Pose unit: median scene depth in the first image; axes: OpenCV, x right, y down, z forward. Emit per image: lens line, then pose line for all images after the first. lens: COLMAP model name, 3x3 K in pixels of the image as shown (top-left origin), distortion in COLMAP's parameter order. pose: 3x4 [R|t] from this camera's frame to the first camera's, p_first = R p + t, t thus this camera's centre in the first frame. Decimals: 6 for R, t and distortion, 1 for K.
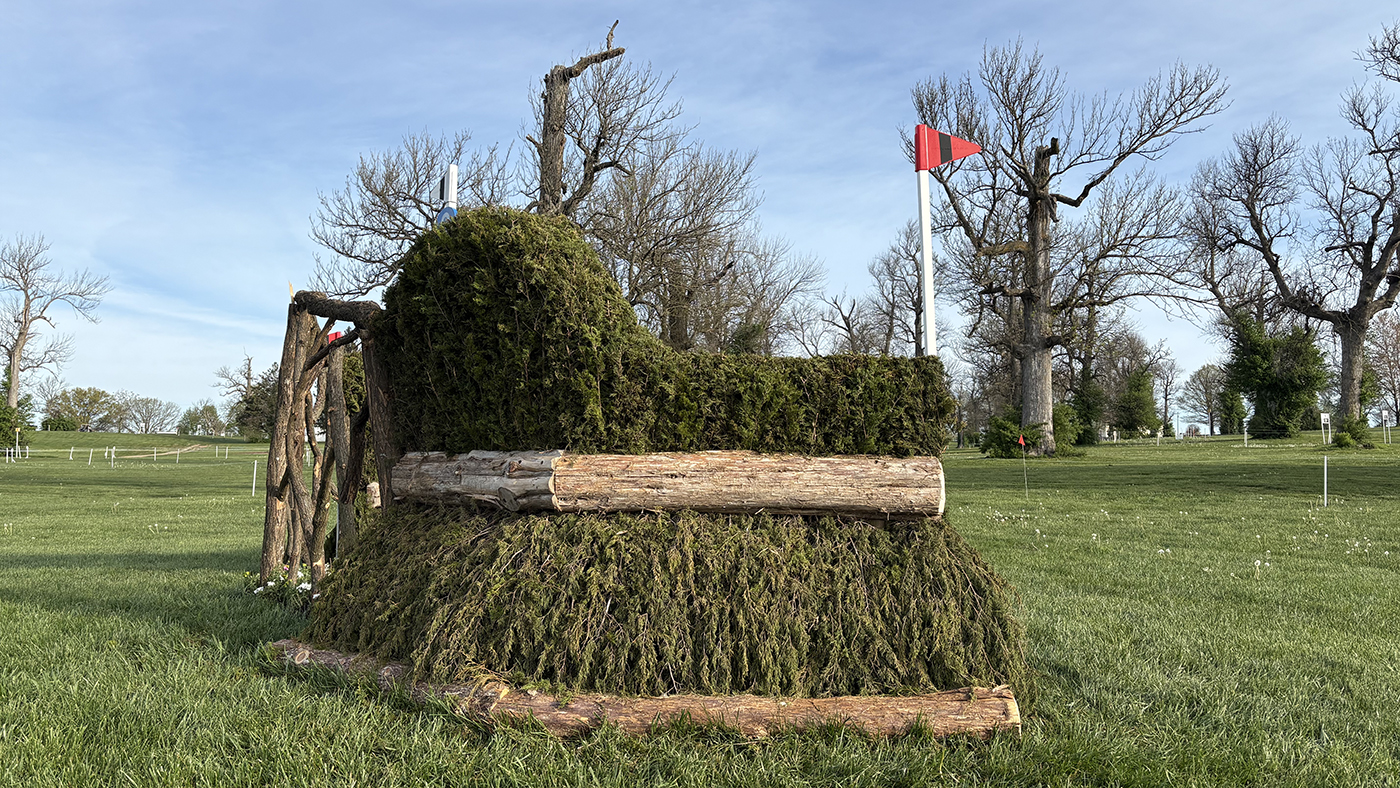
lens RADIAL K [[1047.3, 0, 700.0], [0, 1047.3, 394.0], [0, 0, 1]] dist [0.021836, -0.001712]
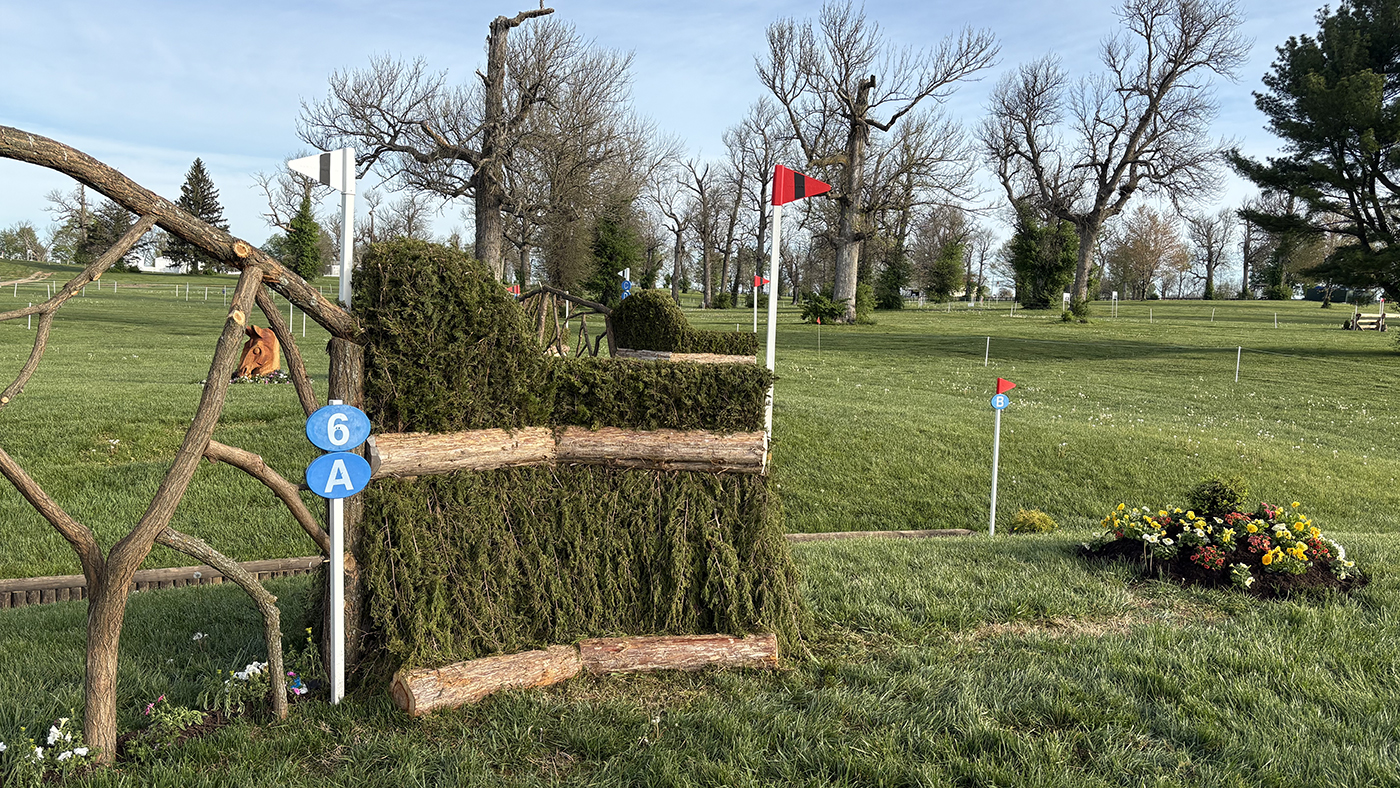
lens RADIAL K [[1040.5, 0, 698.2], [0, 1040.5, 383.8], [0, 0, 1]] dist [0.095352, -0.164388]
pose [[0.988570, 0.023349, 0.148944, -0.056008], [-0.043740, 0.989860, 0.135142, -0.034445], [-0.144278, -0.140112, 0.979568, -0.277664]]
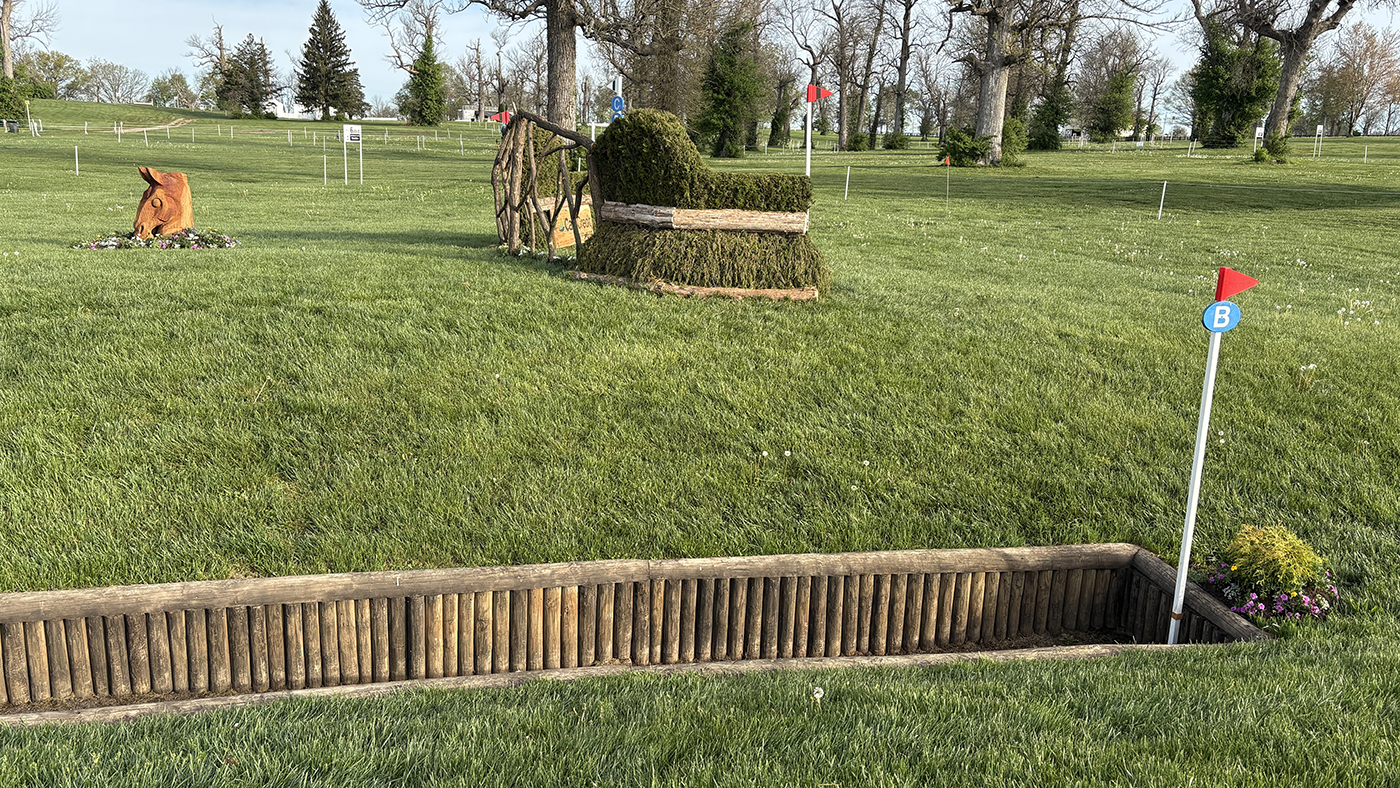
lens RADIAL K [[1047.3, 0, 700.0], [0, 1047.3, 394.0], [0, 0, 1]] dist [0.021836, -0.001712]
pose [[0.999485, 0.023113, 0.022239, -0.009698], [-0.028573, 0.956604, 0.289986, -0.024600], [-0.014572, -0.290472, 0.956773, -0.159988]]
